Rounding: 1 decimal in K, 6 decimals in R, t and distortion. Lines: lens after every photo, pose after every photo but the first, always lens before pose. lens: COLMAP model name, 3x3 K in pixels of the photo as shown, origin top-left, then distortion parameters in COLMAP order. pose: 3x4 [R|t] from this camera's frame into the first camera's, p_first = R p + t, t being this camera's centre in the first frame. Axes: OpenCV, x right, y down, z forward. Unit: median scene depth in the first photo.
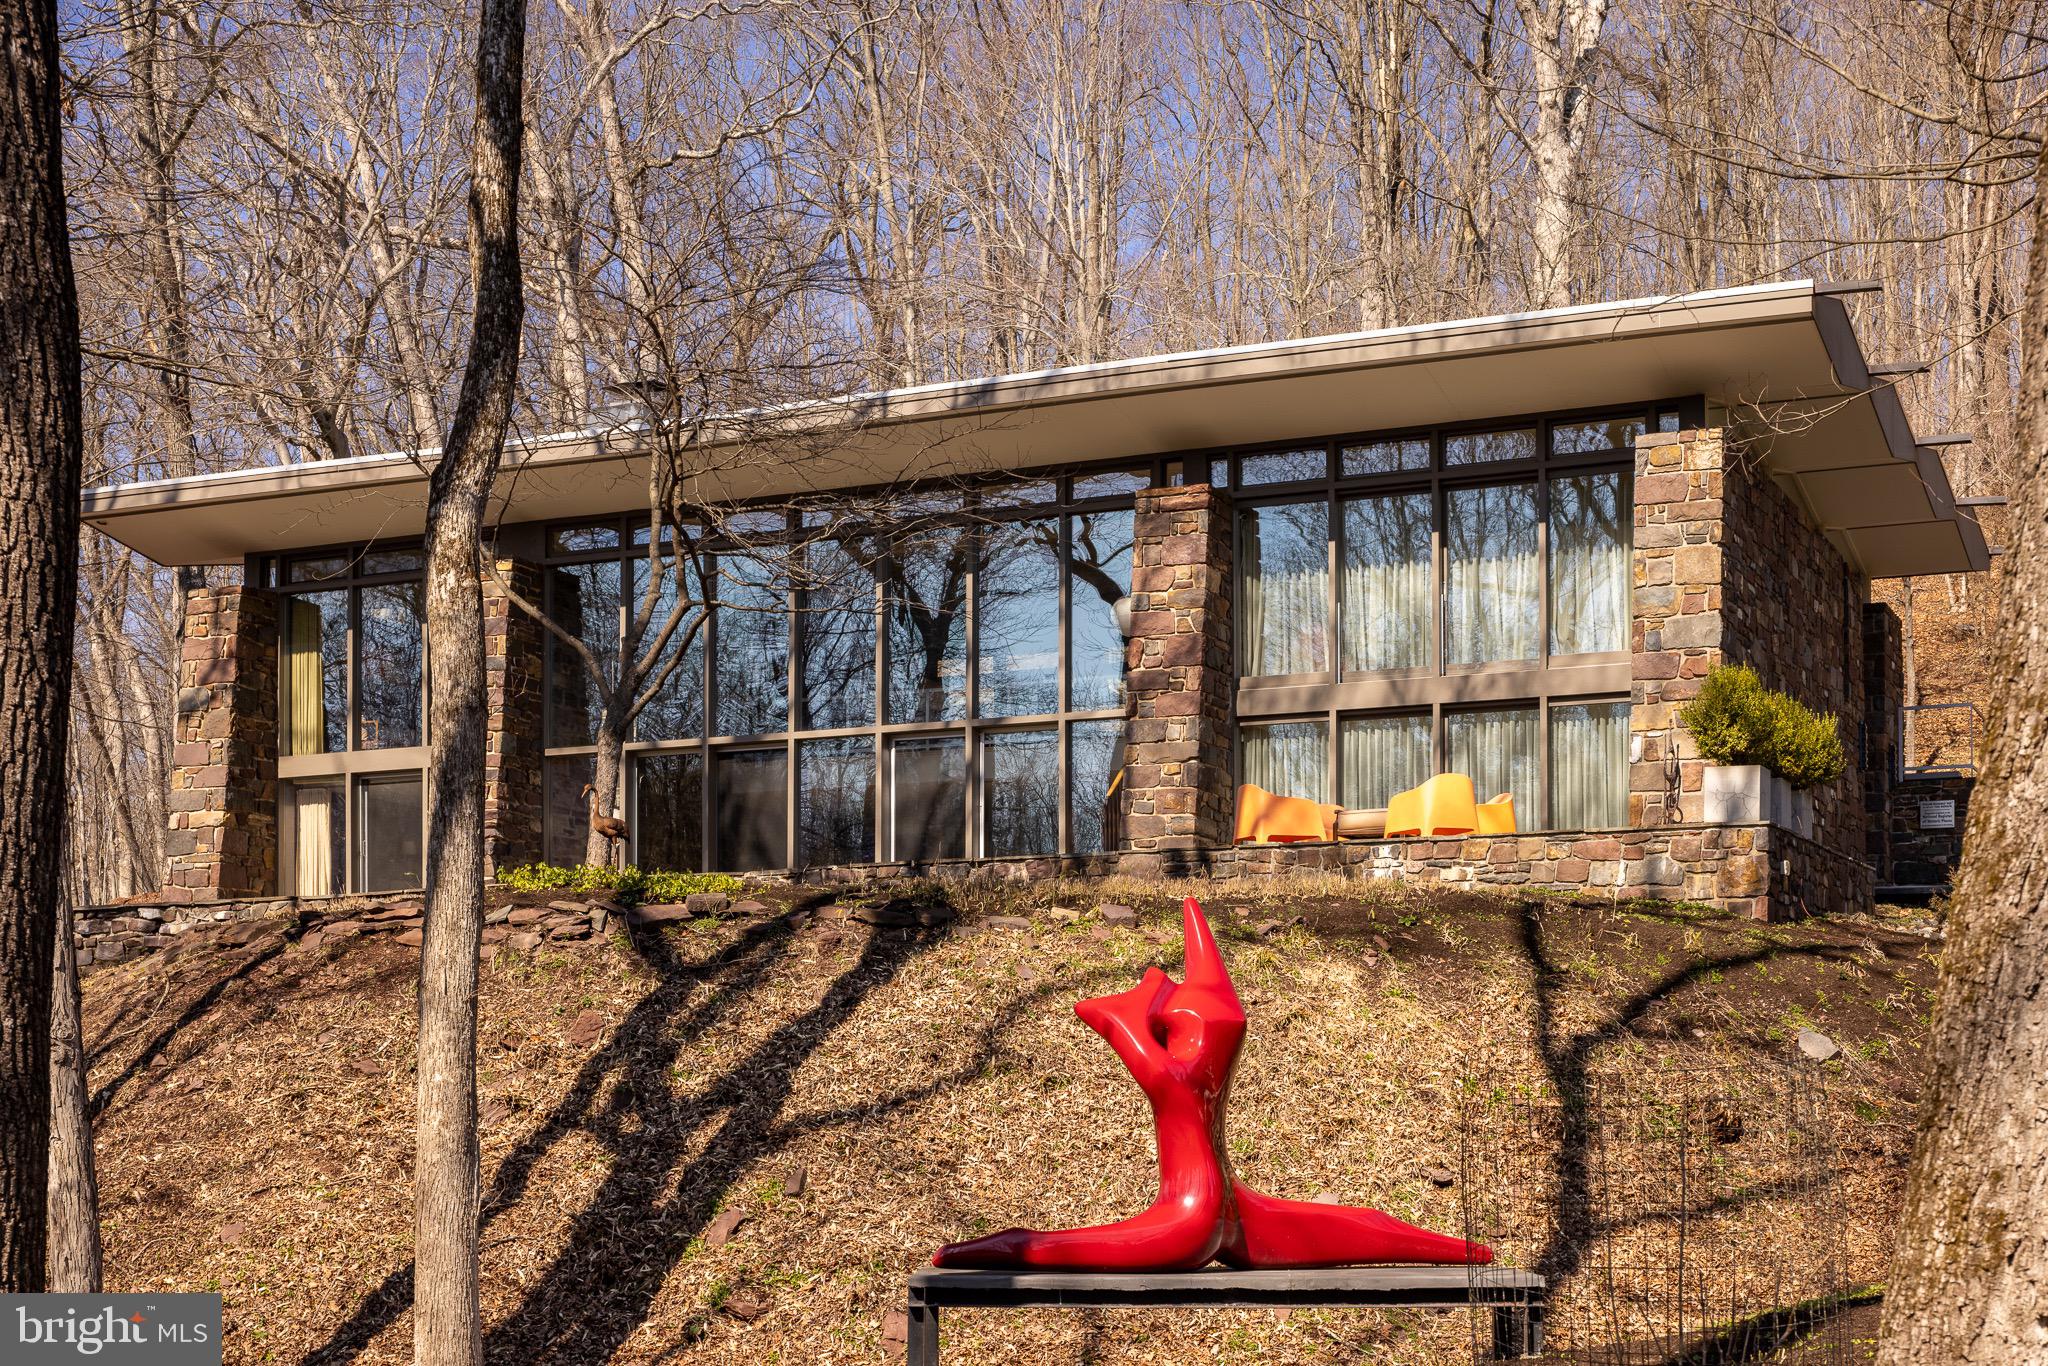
lens RADIAL K [[2887.4, 0, 1023.8], [0, 2887.4, 1114.4], [0, 0, 1]] dist [-0.043037, -0.011084]
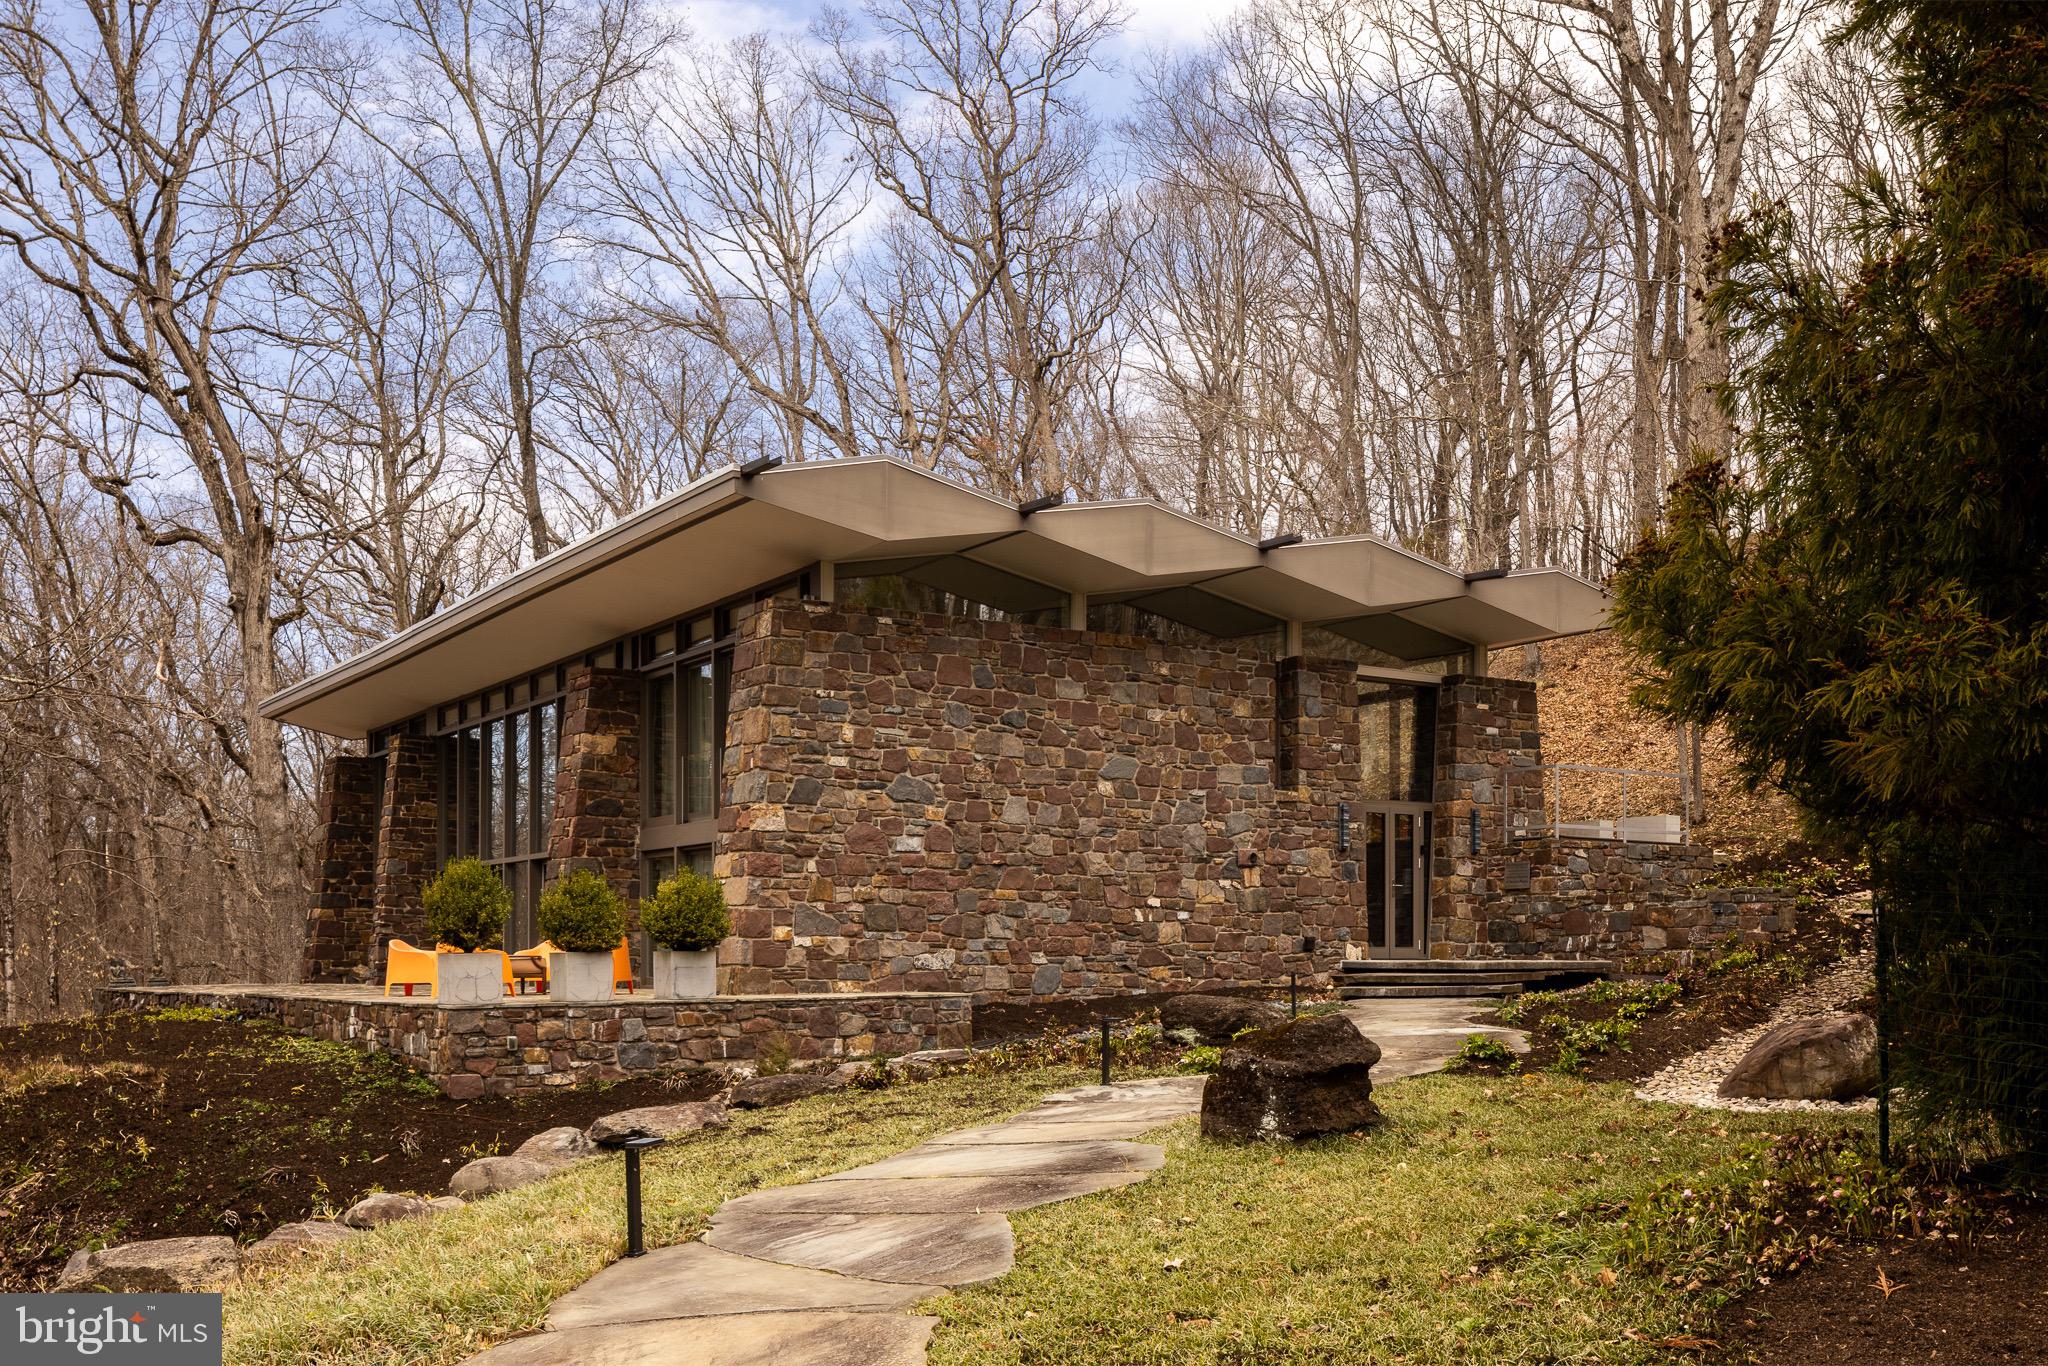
lens RADIAL K [[1913.8, 0, 1016.6], [0, 1913.8, 971.9], [0, 0, 1]] dist [-0.010265, -0.020616]
pose [[0.853519, 0.002643, -0.521055, 0.773628], [0.004708, 0.999907, 0.012785, -0.117185], [0.521040, -0.013365, 0.853427, 0.471396]]
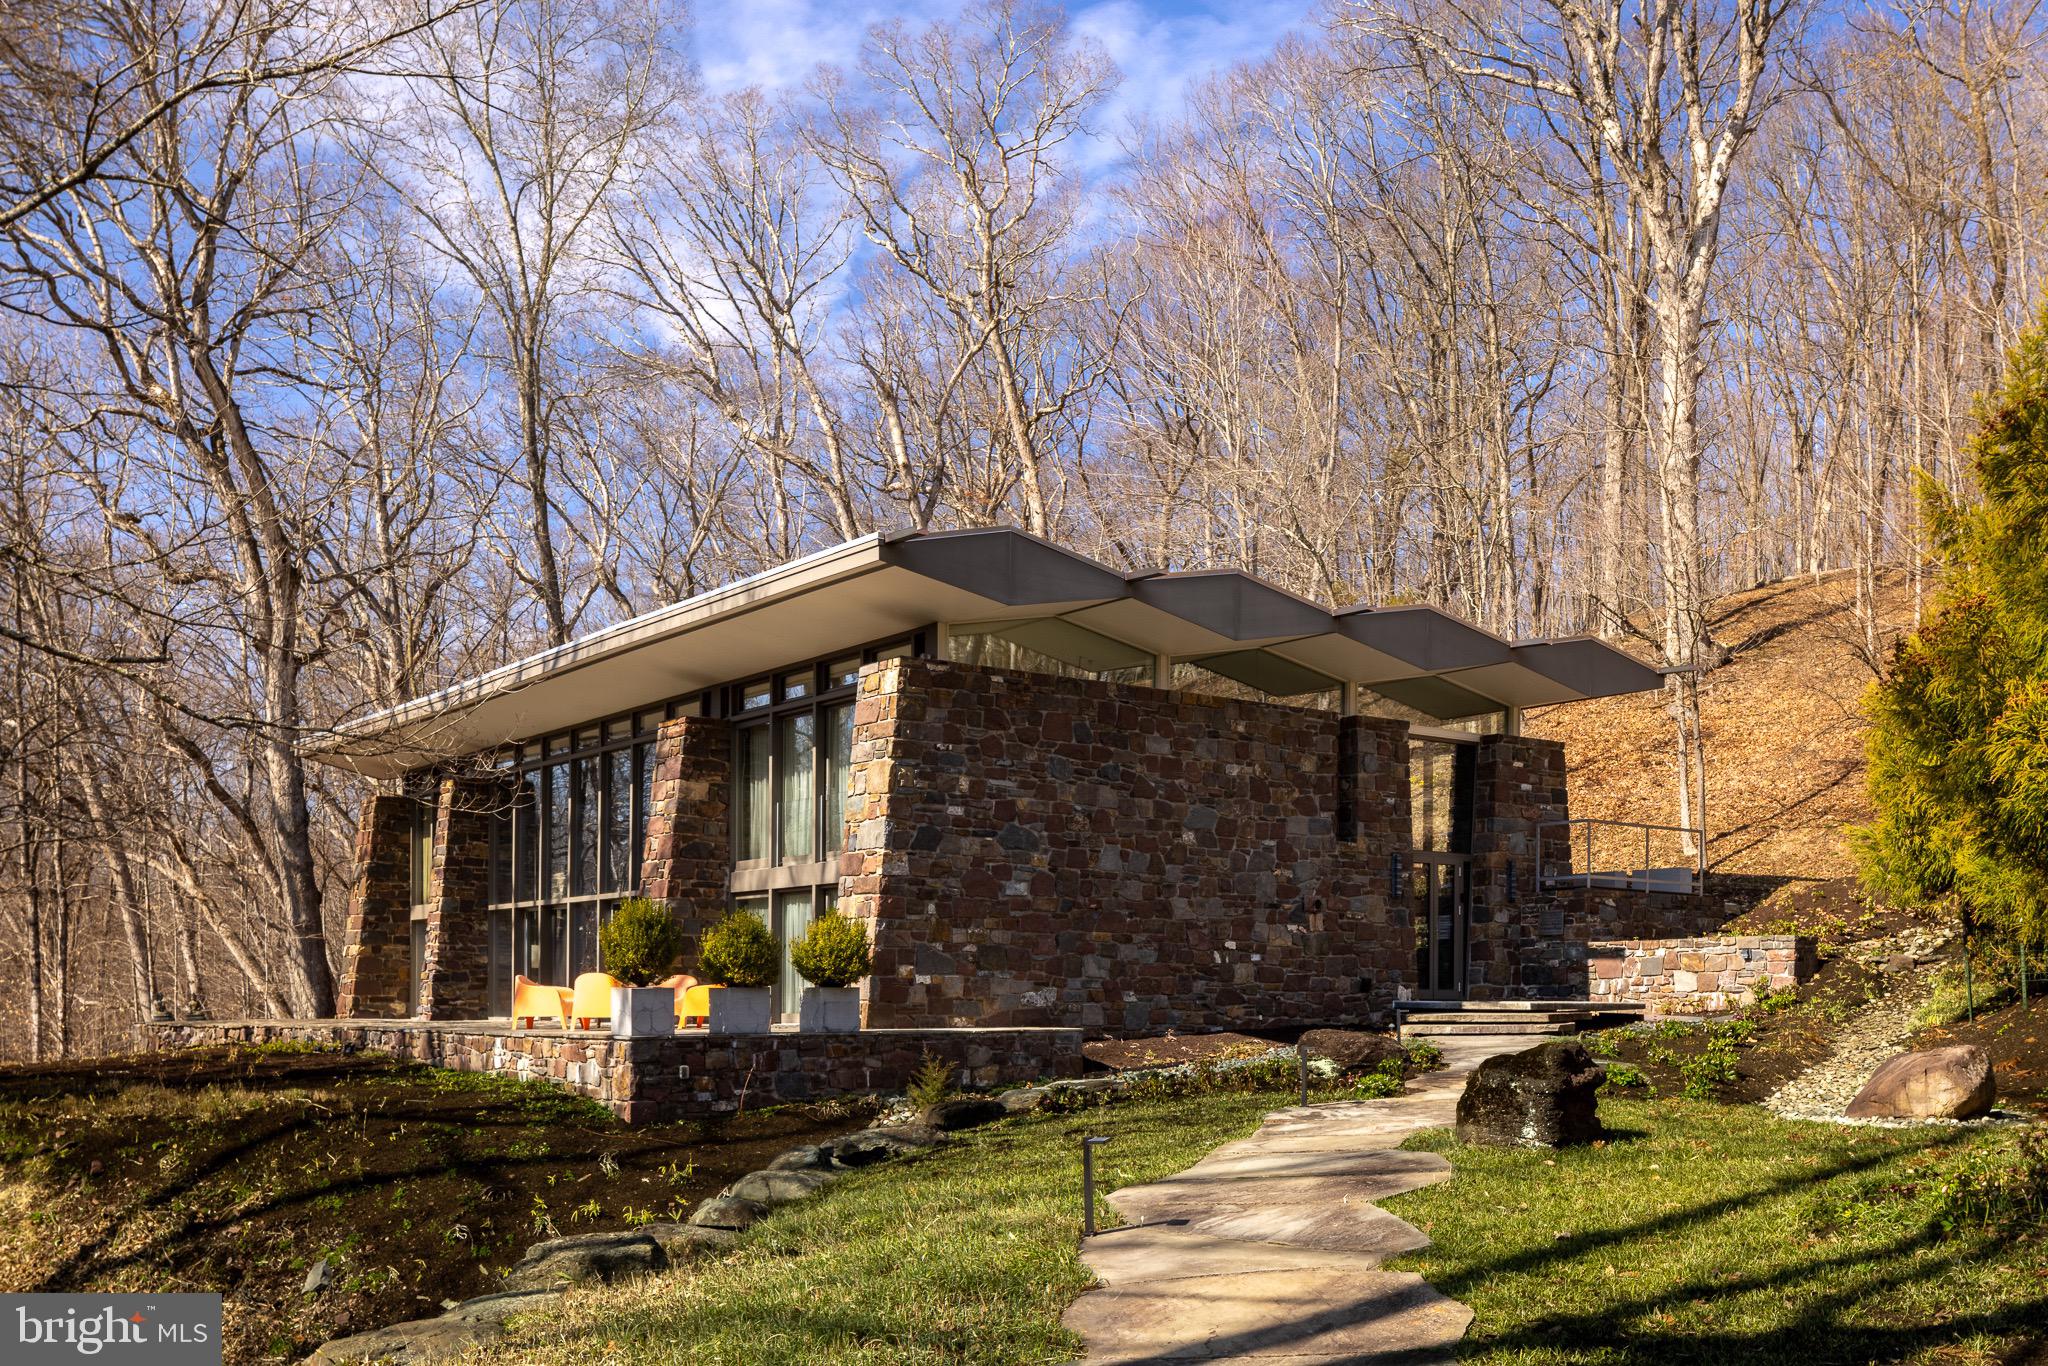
lens RADIAL K [[1928.7, 0, 1027.5], [0, 1928.7, 1006.3], [0, 0, 1]] dist [-0.011702, -0.005248]
pose [[0.881232, 0.004936, -0.472659, 0.726748], [-0.001470, 0.999969, 0.007701, -0.114657], [0.472682, -0.006091, 0.881212, 0.371576]]
